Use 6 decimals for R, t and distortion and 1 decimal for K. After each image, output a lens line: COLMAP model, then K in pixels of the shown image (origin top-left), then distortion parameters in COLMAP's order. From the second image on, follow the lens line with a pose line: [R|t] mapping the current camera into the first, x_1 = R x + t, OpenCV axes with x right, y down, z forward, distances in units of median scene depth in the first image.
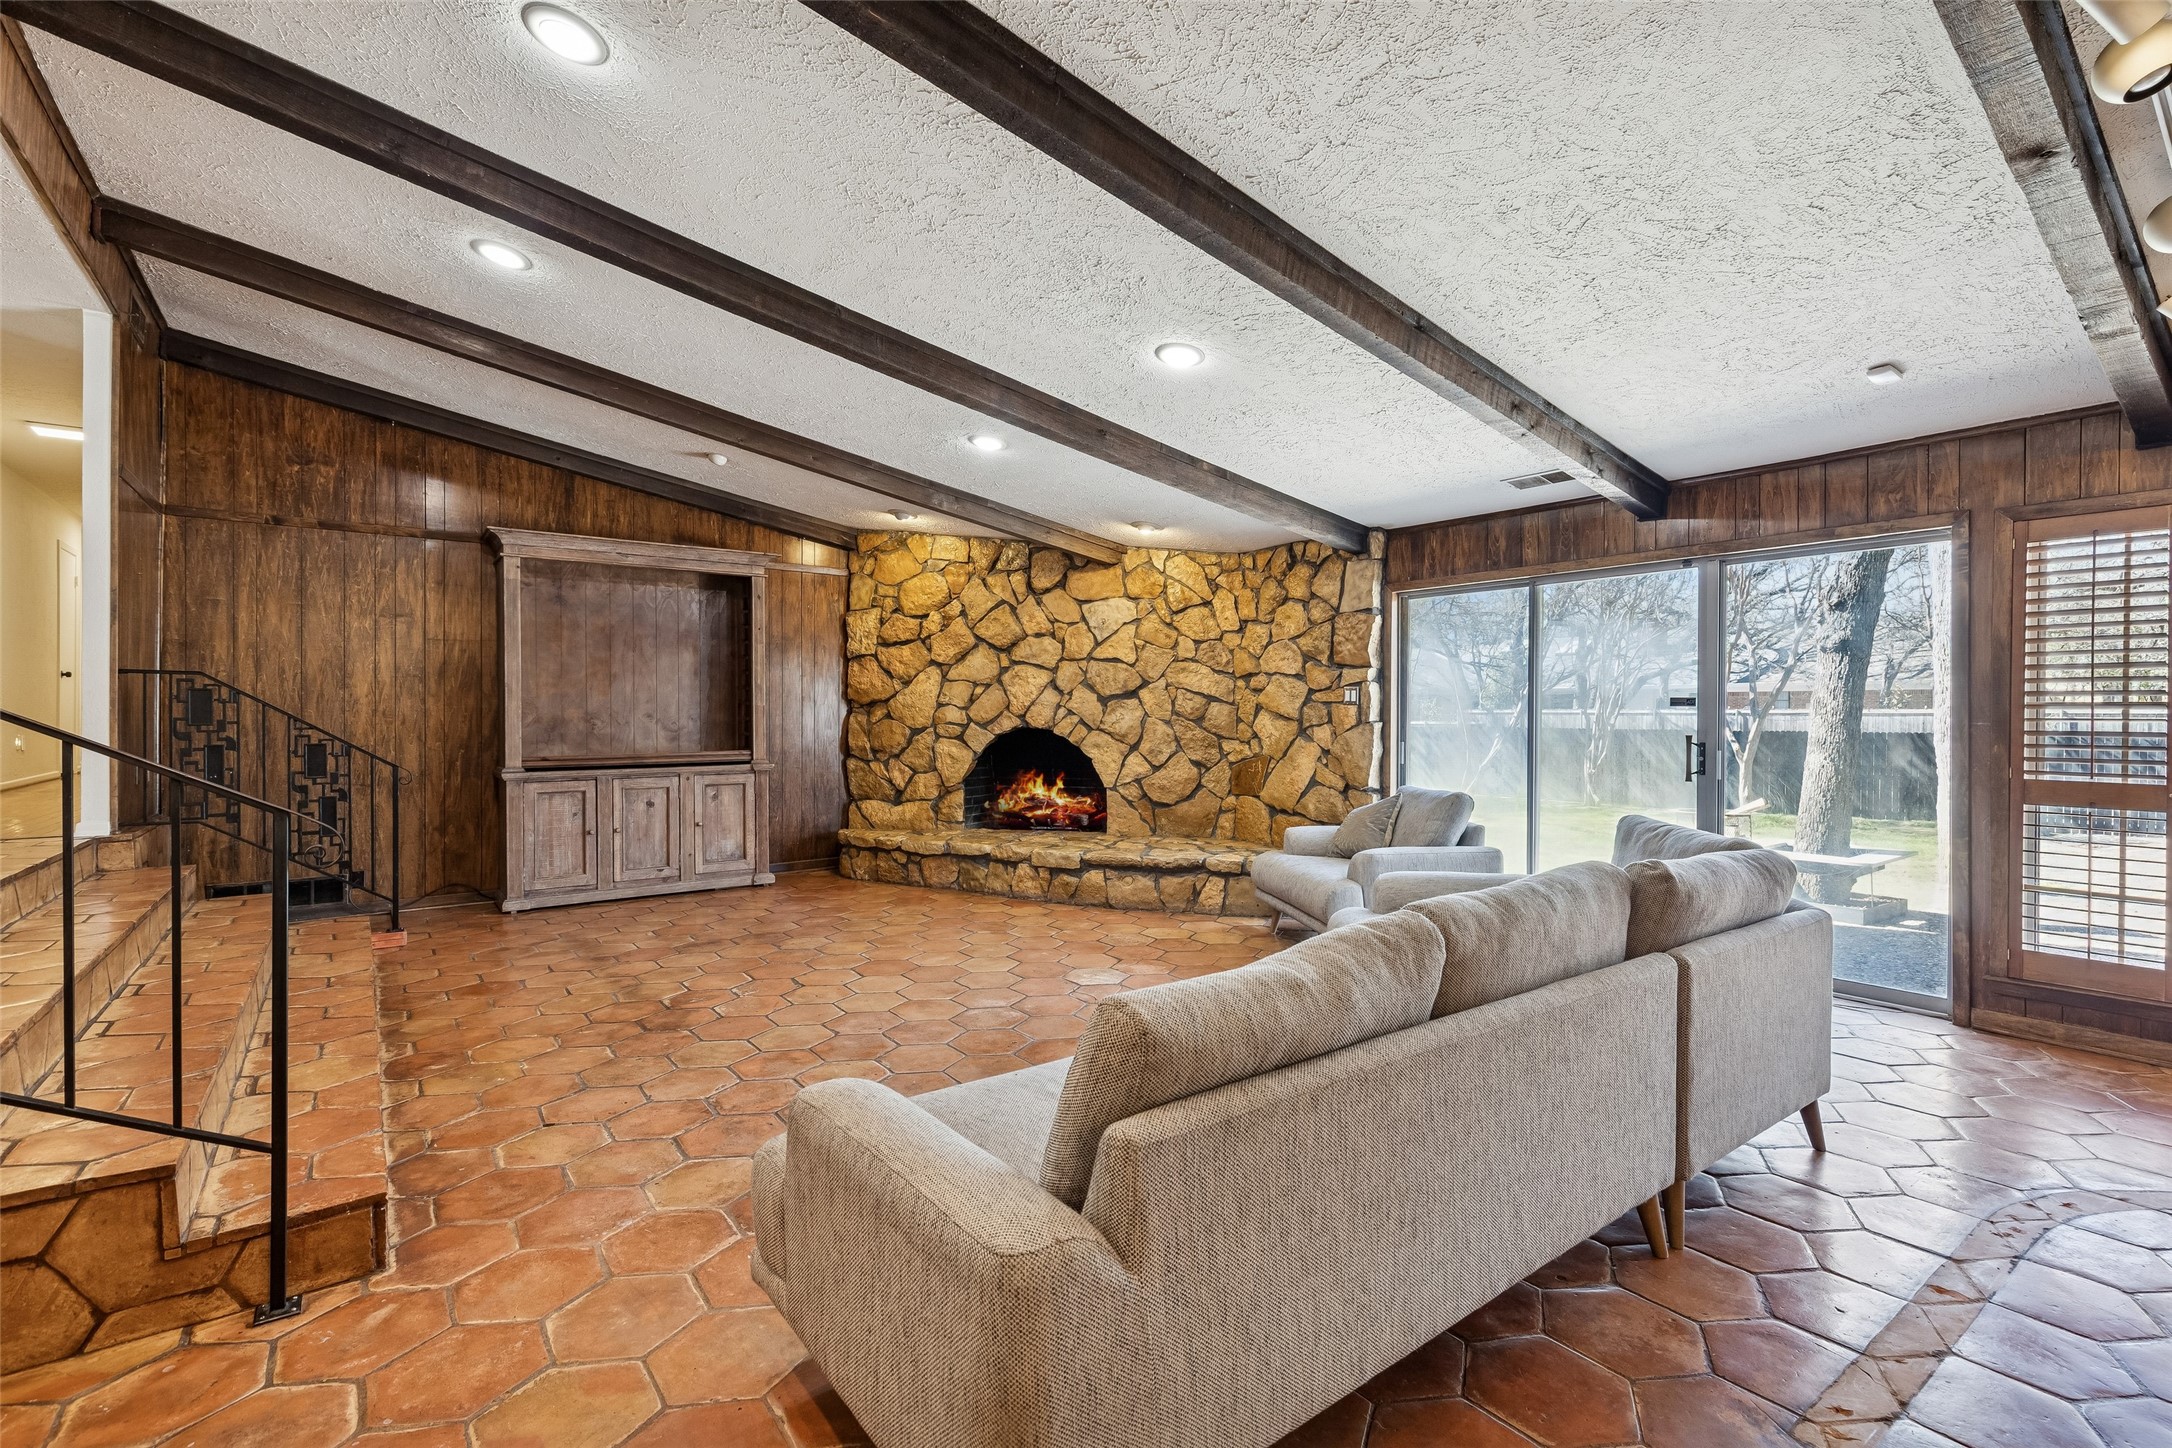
lens RADIAL K [[983.2, 0, 1084.5], [0, 983.2, 708.3], [0, 0, 1]] dist [0.001565, 0.000116]
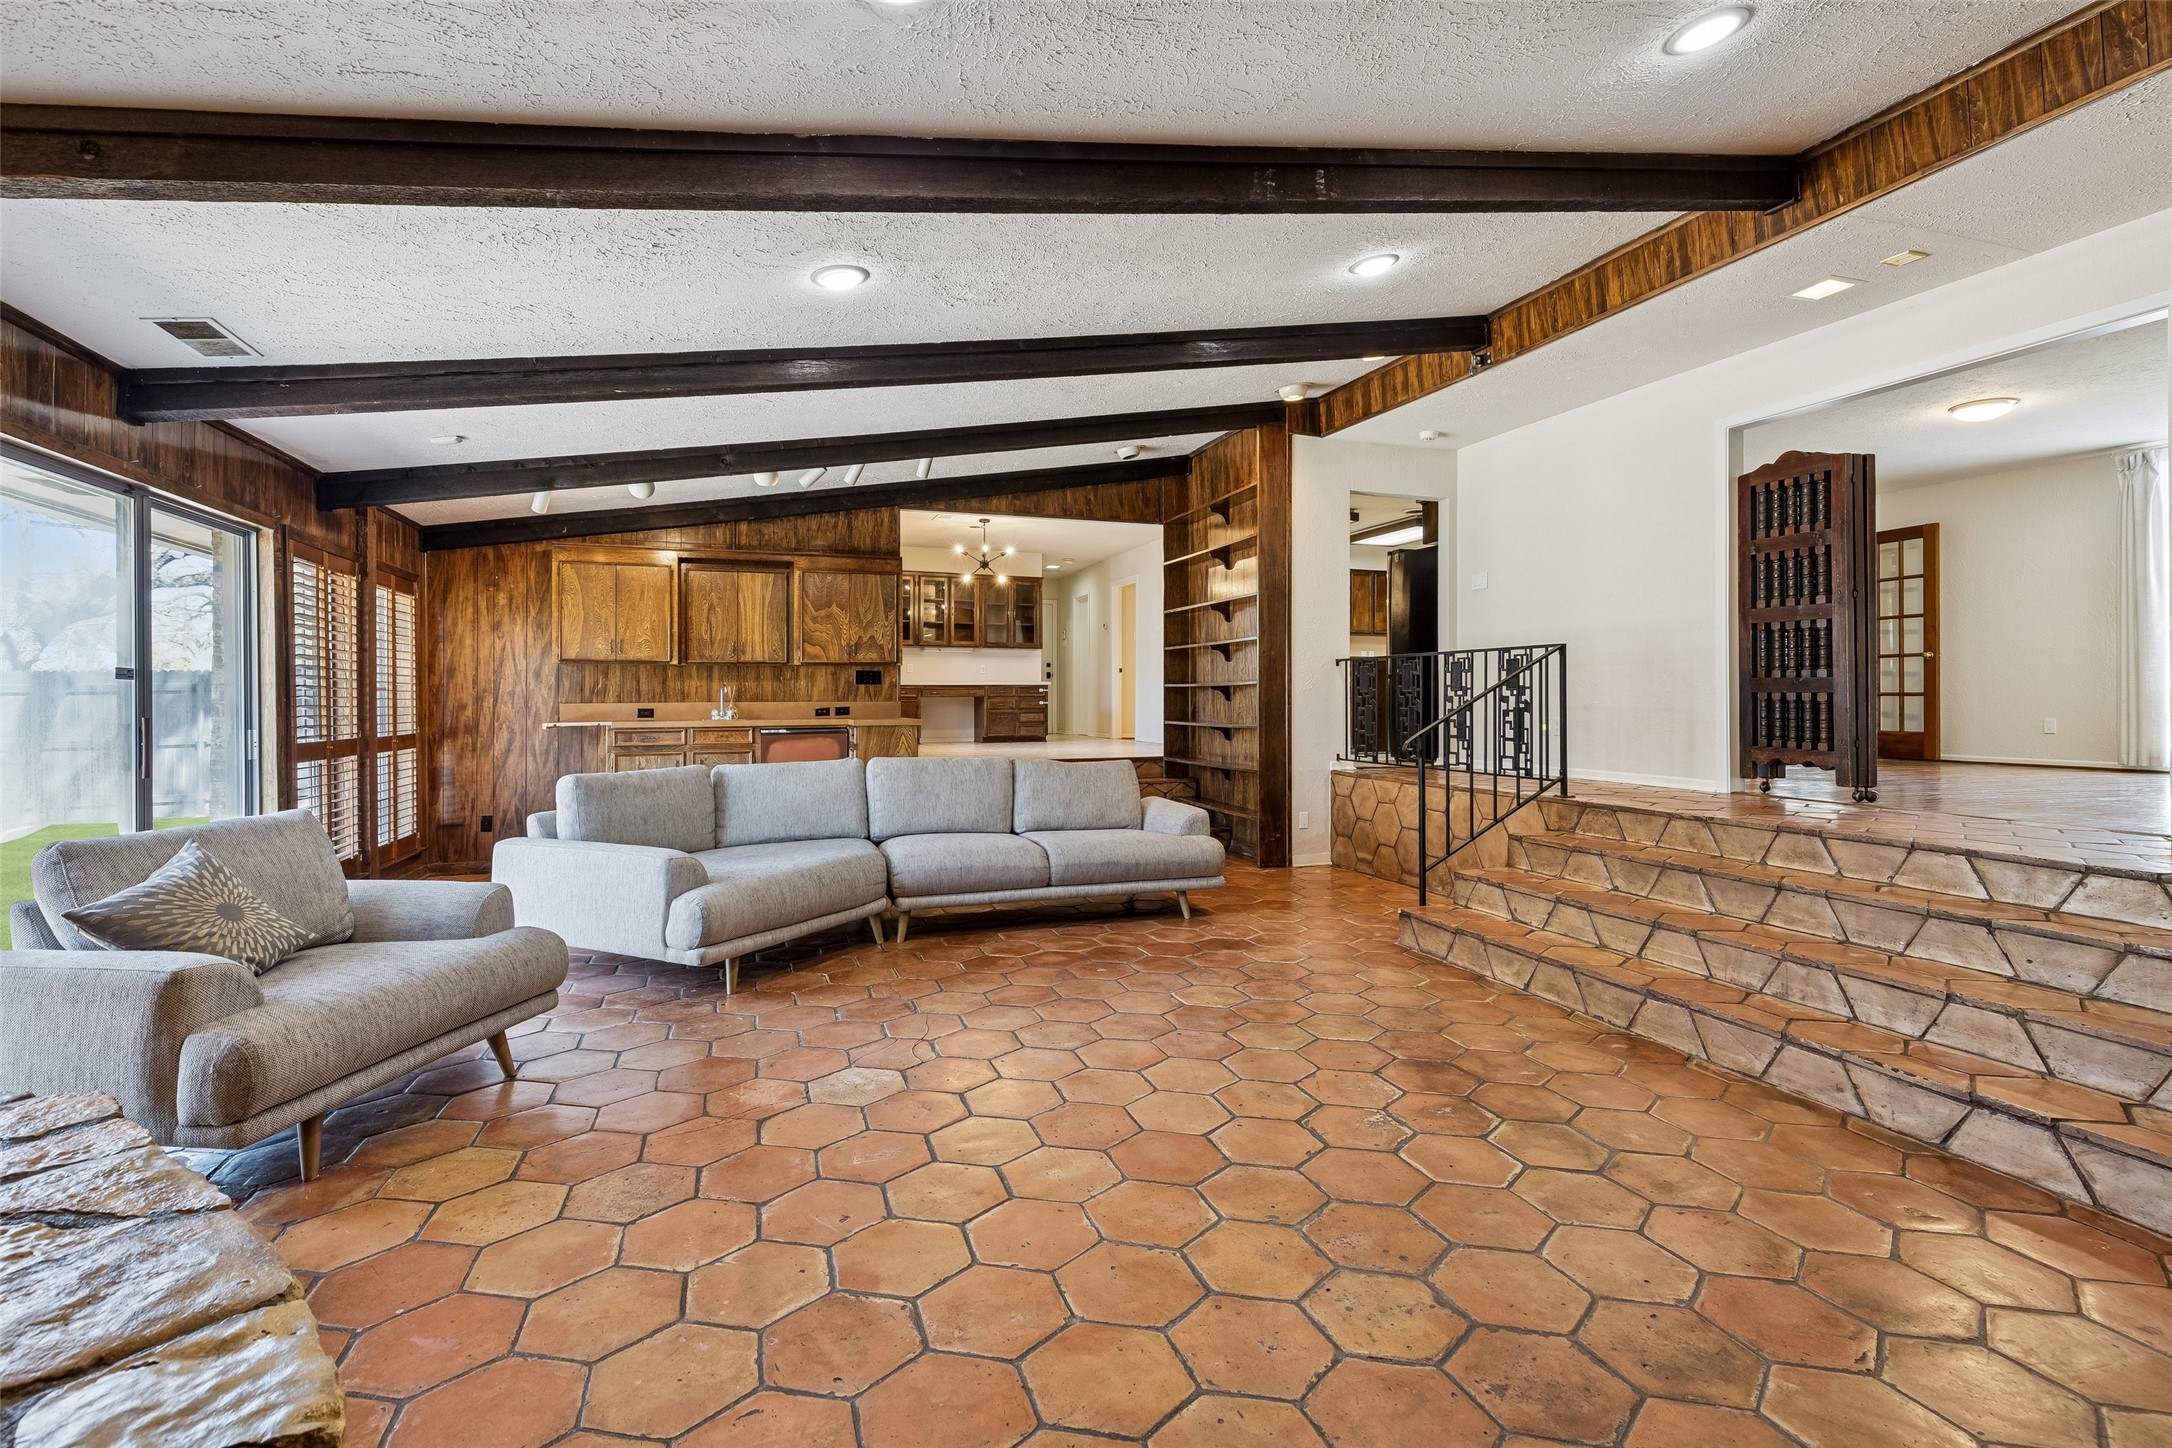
lens RADIAL K [[983.2, 0, 1084.5], [0, 983.2, 708.3], [0, 0, 1]] dist [0.001565, 0.000116]
pose [[-0.953456, -0.002124, 0.301523, -0.405784], [-0.001604, 0.999997, 0.001971, 0.020590], [-0.301527, 0.001396, -0.953457, 1.930531]]
